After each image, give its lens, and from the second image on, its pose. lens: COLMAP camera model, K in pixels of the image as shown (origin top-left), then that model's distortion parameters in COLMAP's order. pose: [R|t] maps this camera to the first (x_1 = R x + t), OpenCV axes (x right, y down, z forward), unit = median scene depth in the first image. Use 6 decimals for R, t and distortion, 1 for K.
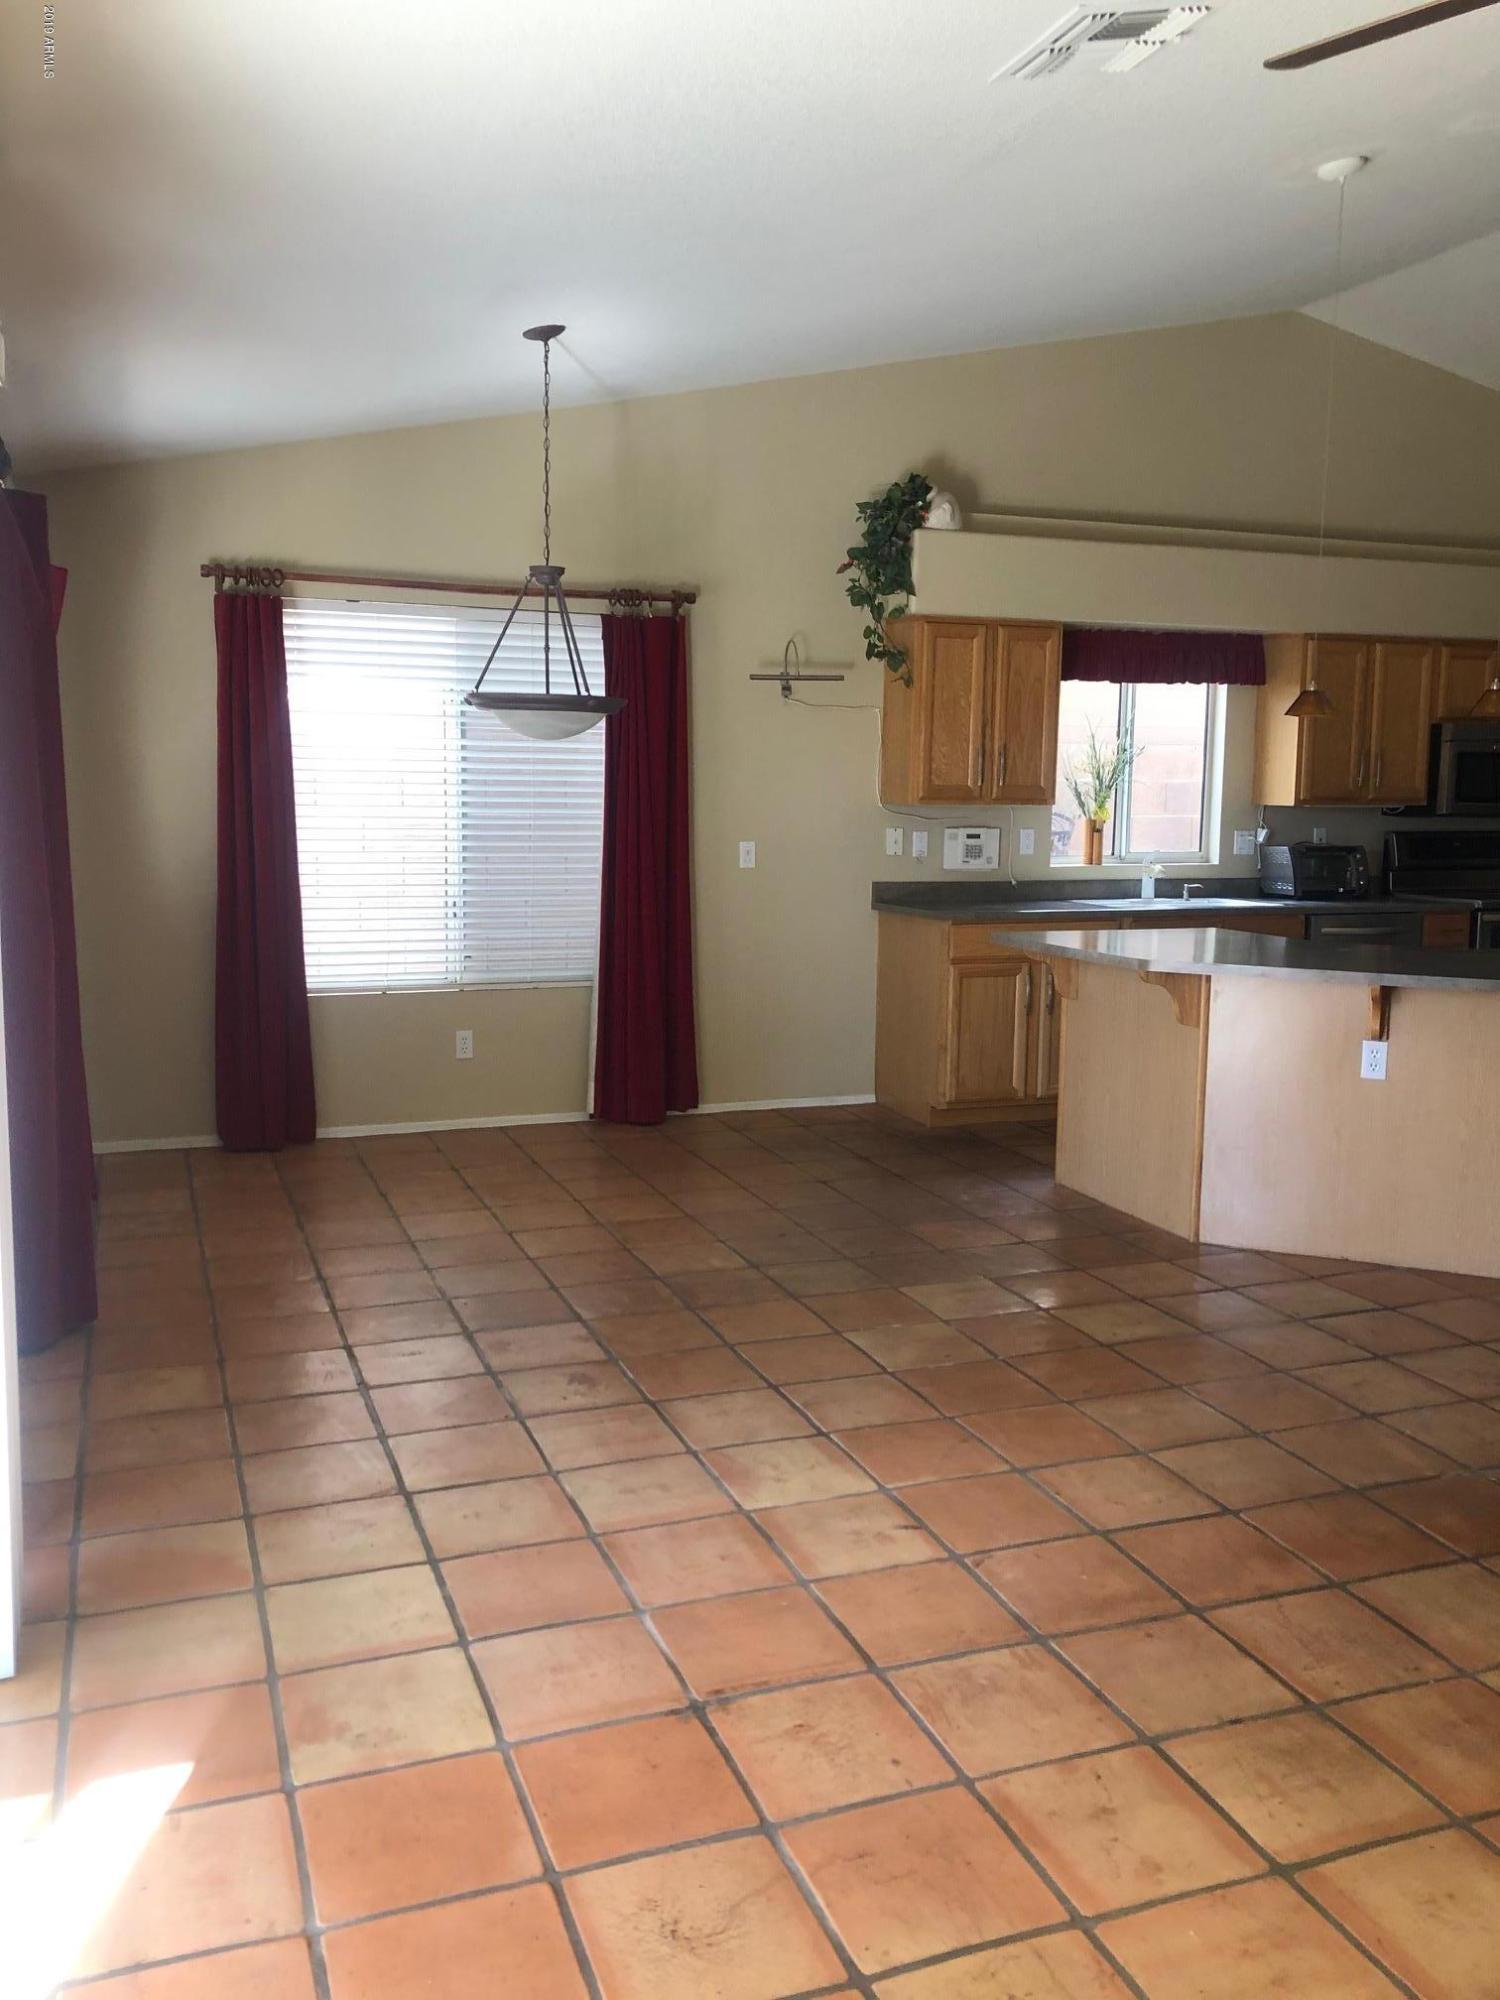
lens RADIAL K [[1622.6, 0, 748.3], [0, 1622.6, 998.4], [0, 0, 1]] dist [0.014532, -0.046710]
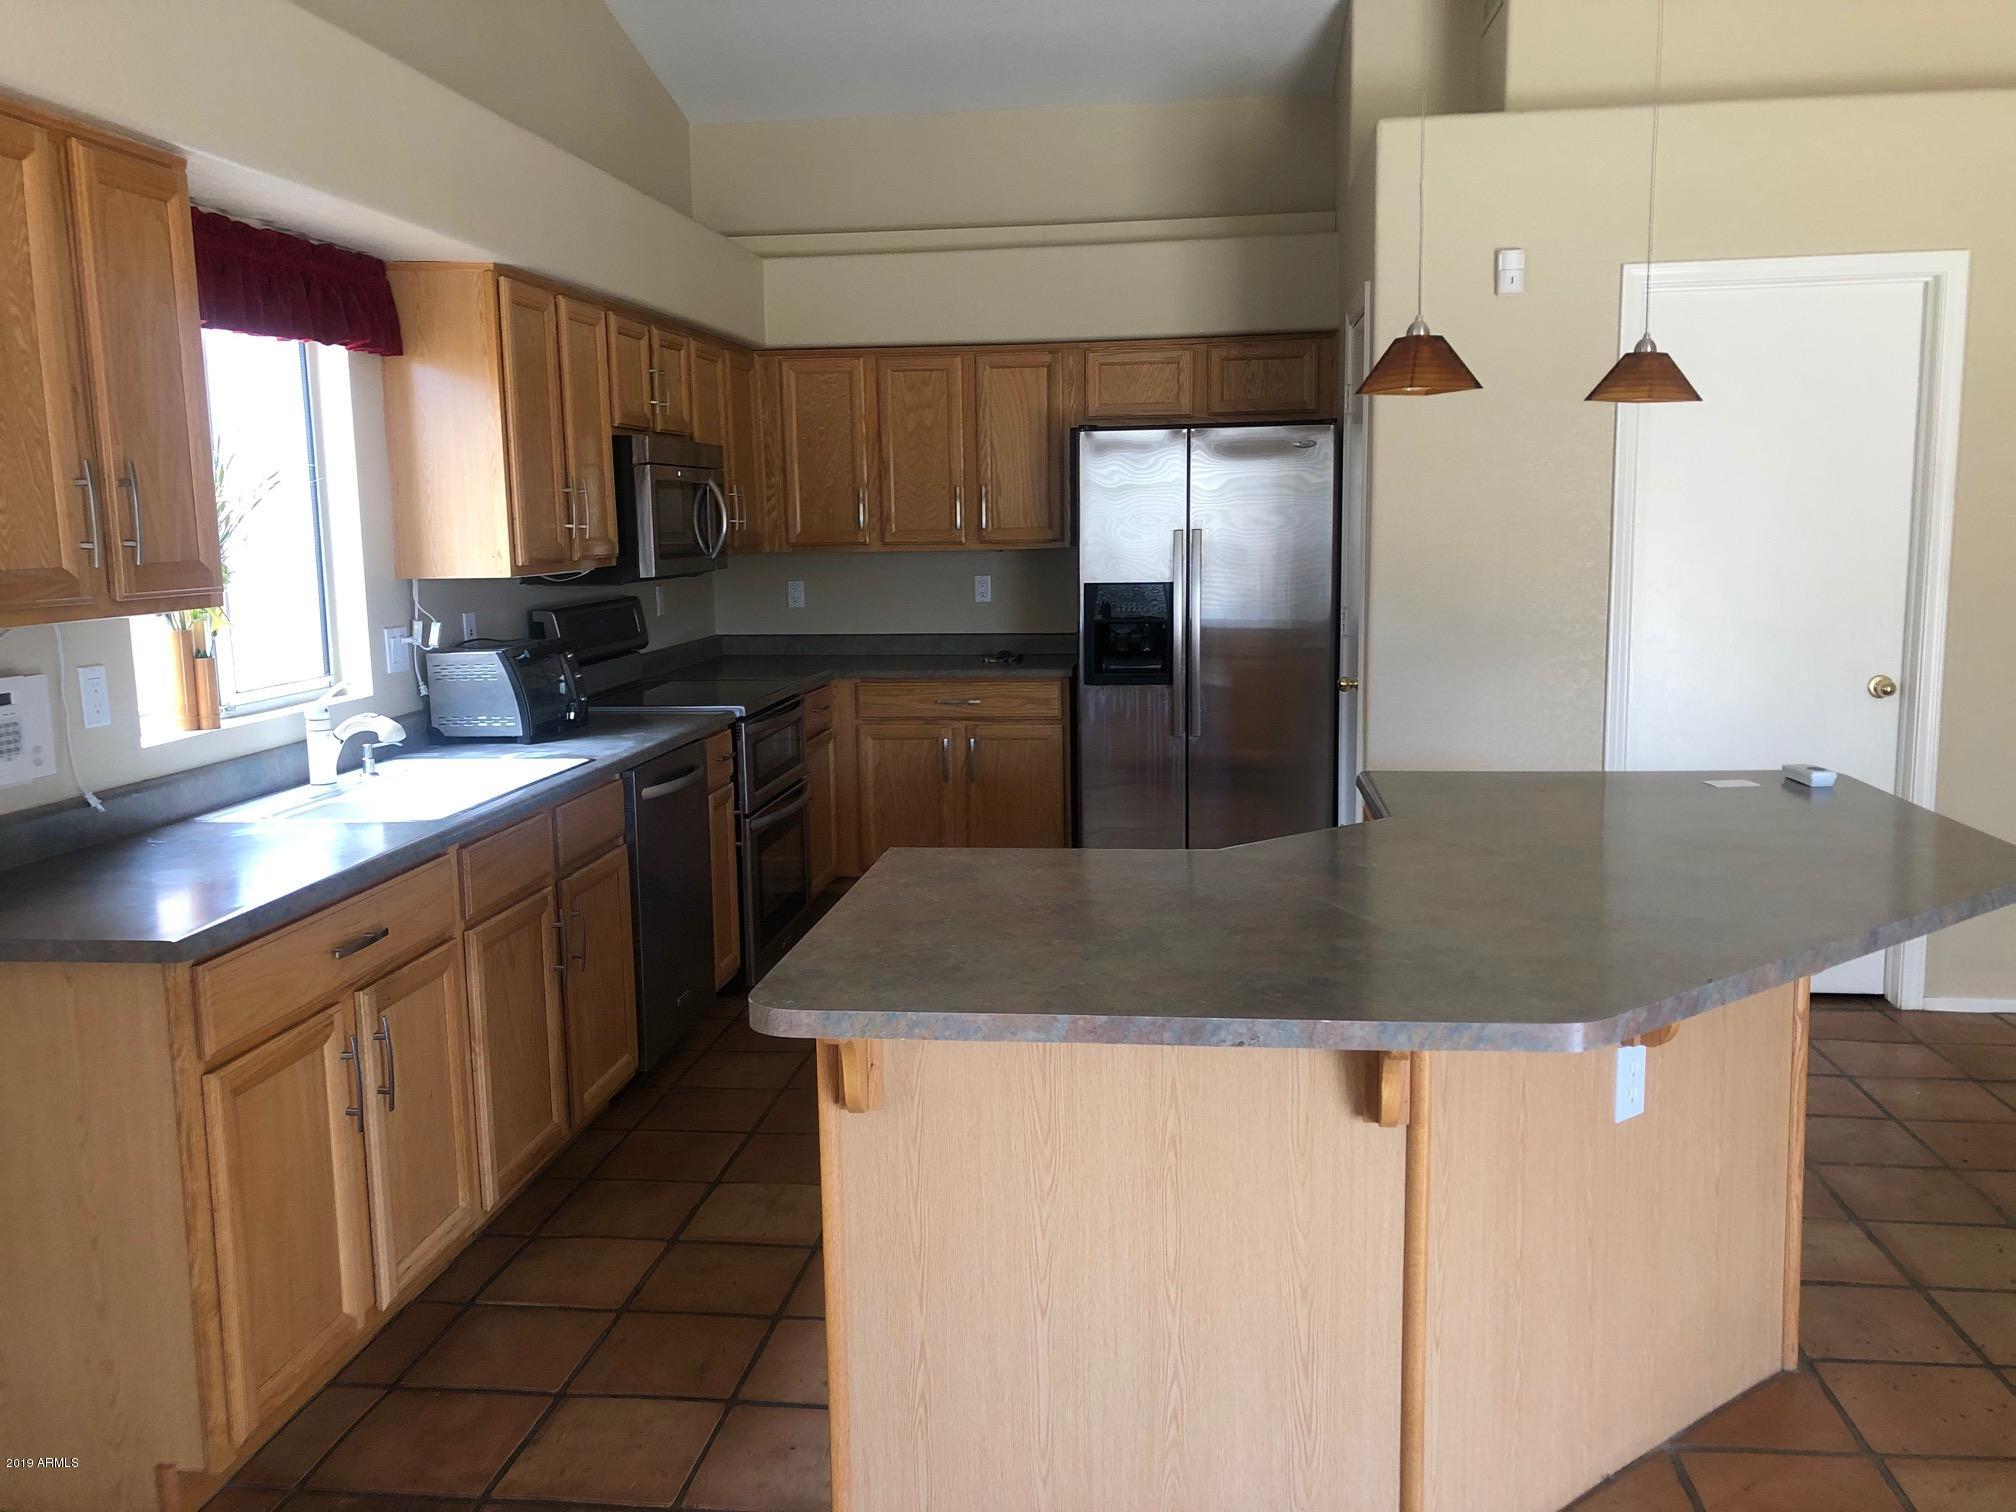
lens RADIAL K [[1635.6, 0, 1009.0], [0, 1635.6, 760.7], [0, 0, 1]] dist [0.014532, -0.046710]
pose [[0.462444, -0.148169, 0.874180, -0.084858], [0.132879, 0.986385, 0.096893, -0.088221], [-0.876635, 0.071352, 0.475836, 0.588446]]
